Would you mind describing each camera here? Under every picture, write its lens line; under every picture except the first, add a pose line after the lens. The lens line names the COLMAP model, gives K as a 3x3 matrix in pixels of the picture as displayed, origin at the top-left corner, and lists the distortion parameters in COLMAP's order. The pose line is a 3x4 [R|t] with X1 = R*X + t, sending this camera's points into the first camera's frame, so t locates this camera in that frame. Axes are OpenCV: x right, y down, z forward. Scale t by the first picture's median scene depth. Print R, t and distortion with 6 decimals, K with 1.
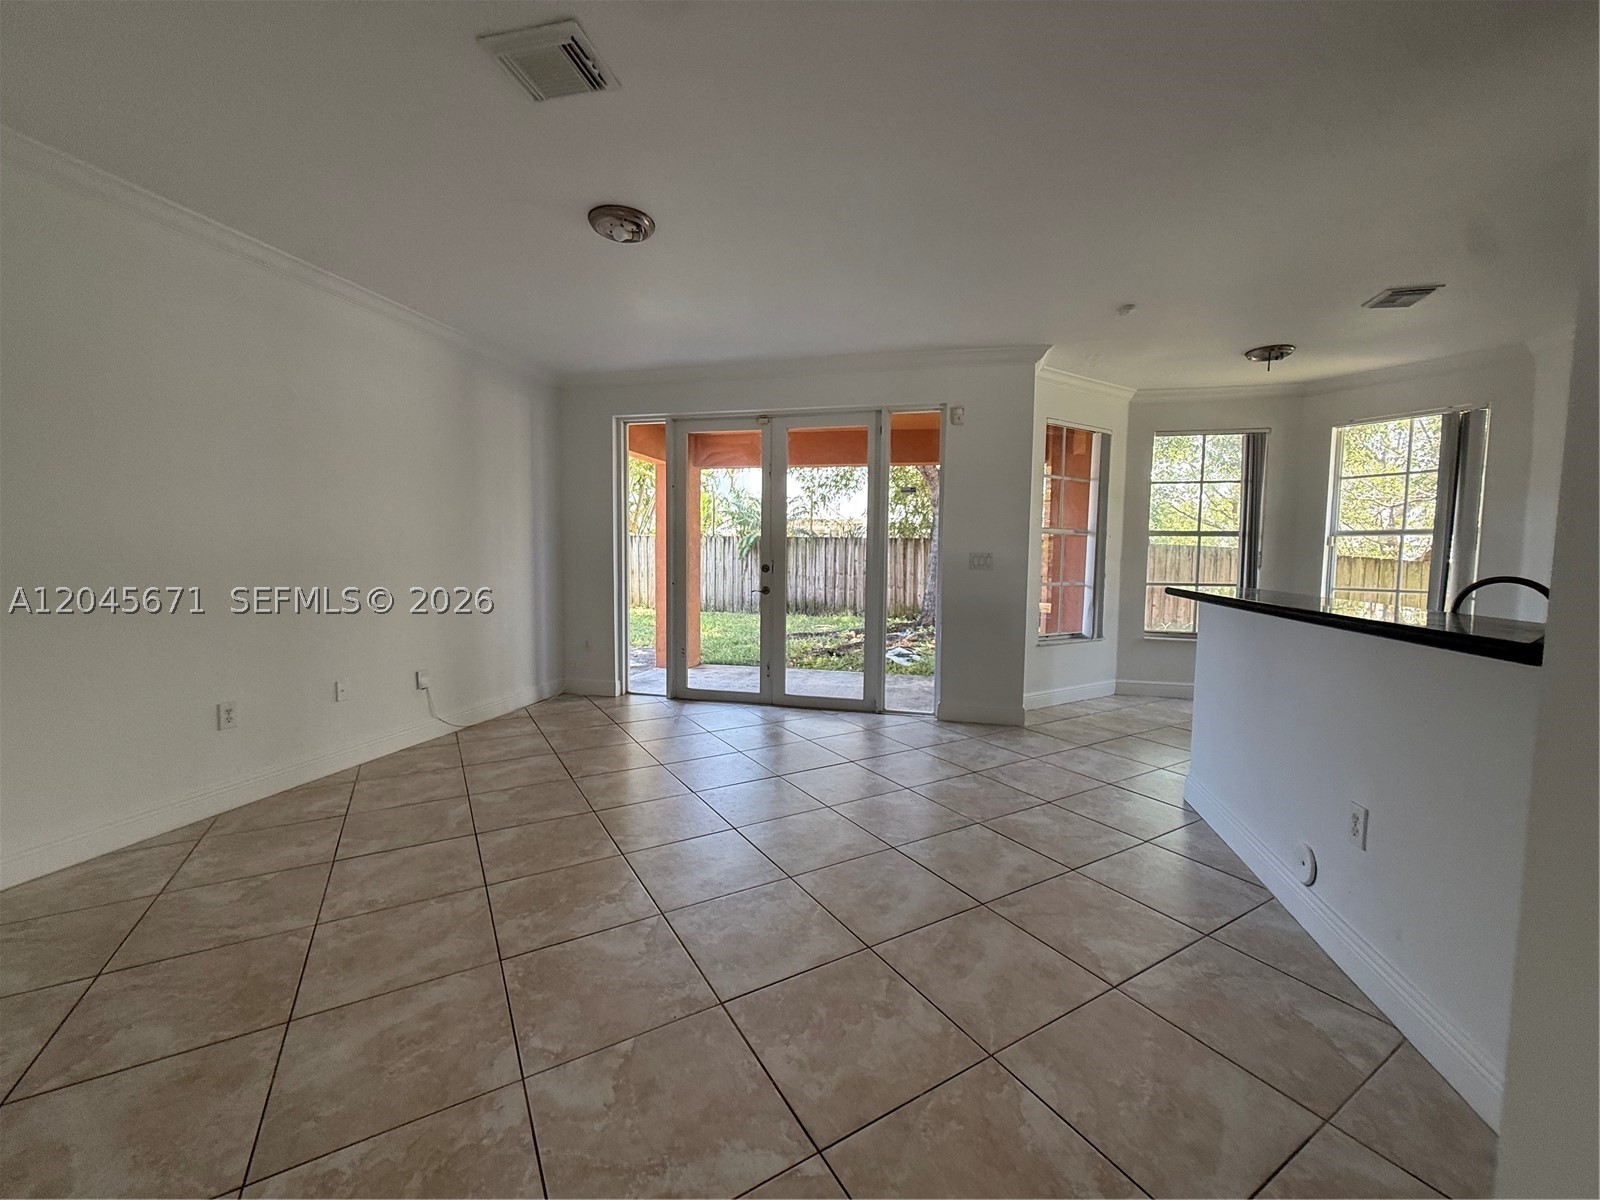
lens RADIAL K [[637.0, 0, 805.0], [0, 637.0, 605.6], [0, 0, 1]] dist [-0.000212, 0.000516]
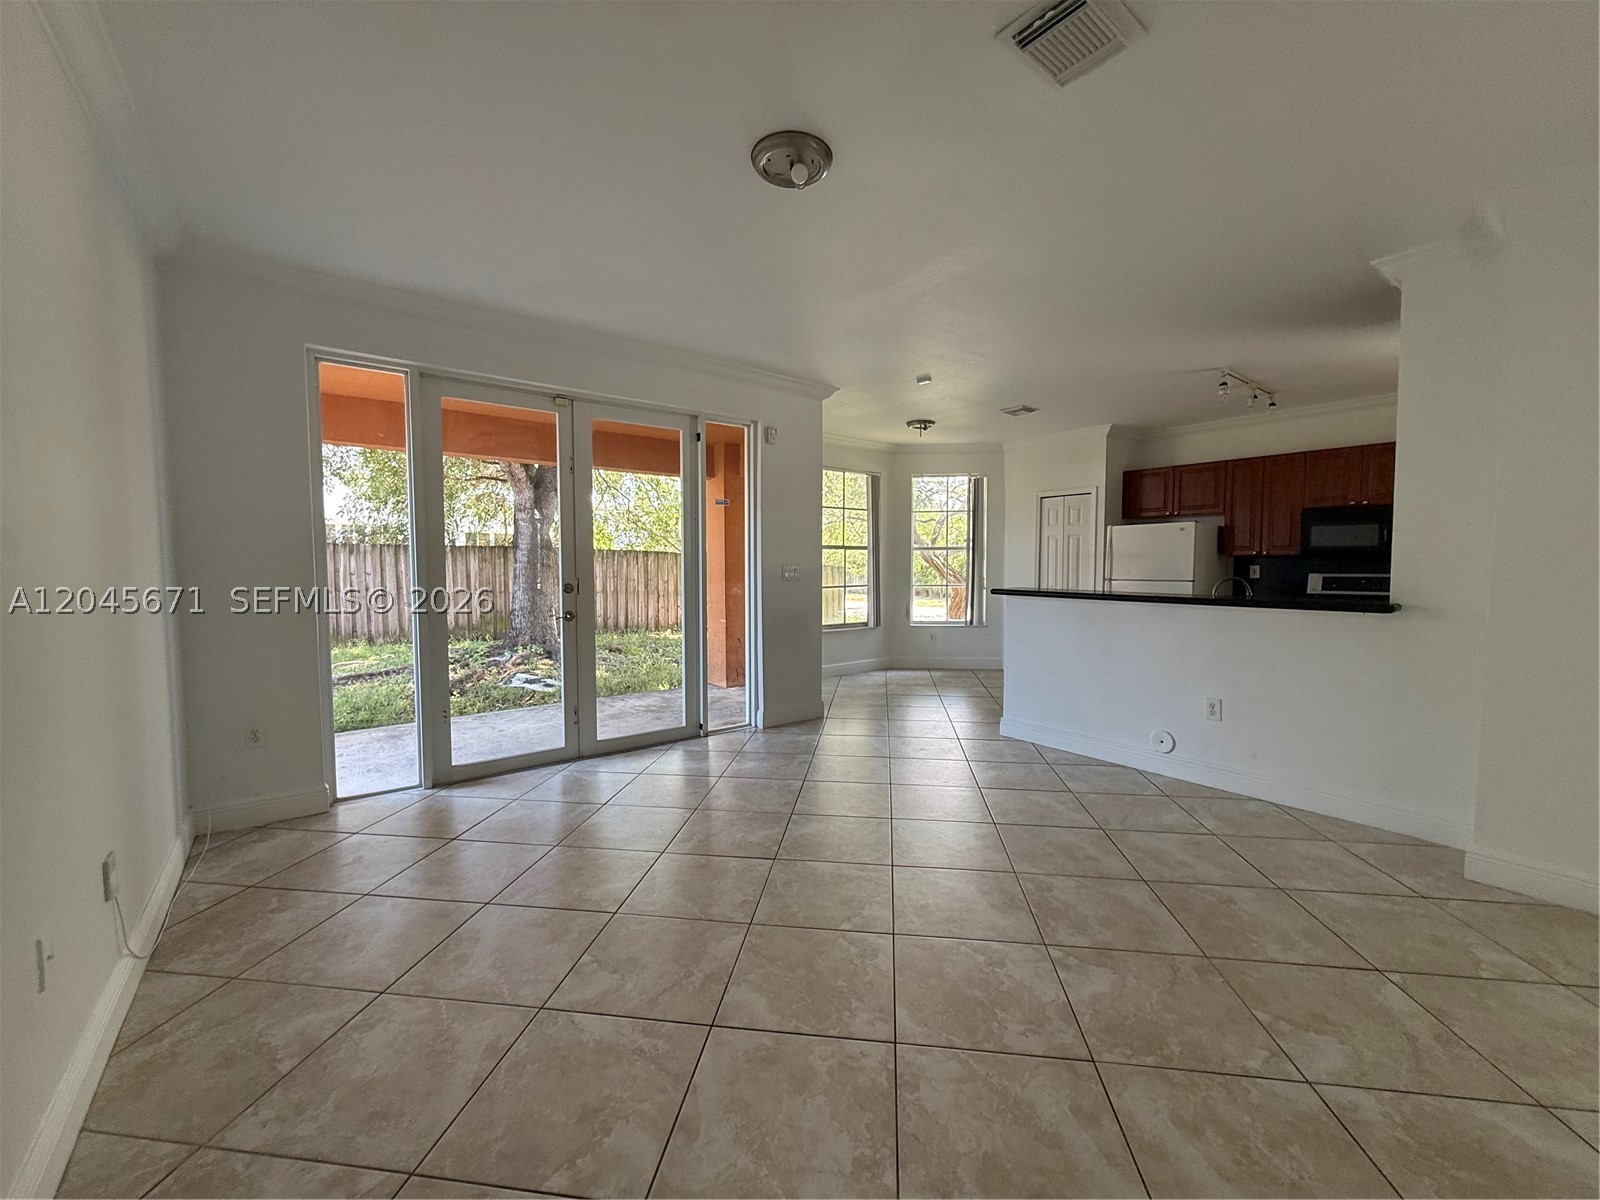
lens RADIAL K [[637.0, 0, 805.0], [0, 637.0, 605.6], [0, 0, 1]] dist [-0.000212, 0.000516]
pose [[0.622086, -0.064468, 0.780290, -0.498493], [0.071701, 0.997107, 0.025218, -0.036134], [-0.779659, 0.040260, 0.624909, 0.276629]]
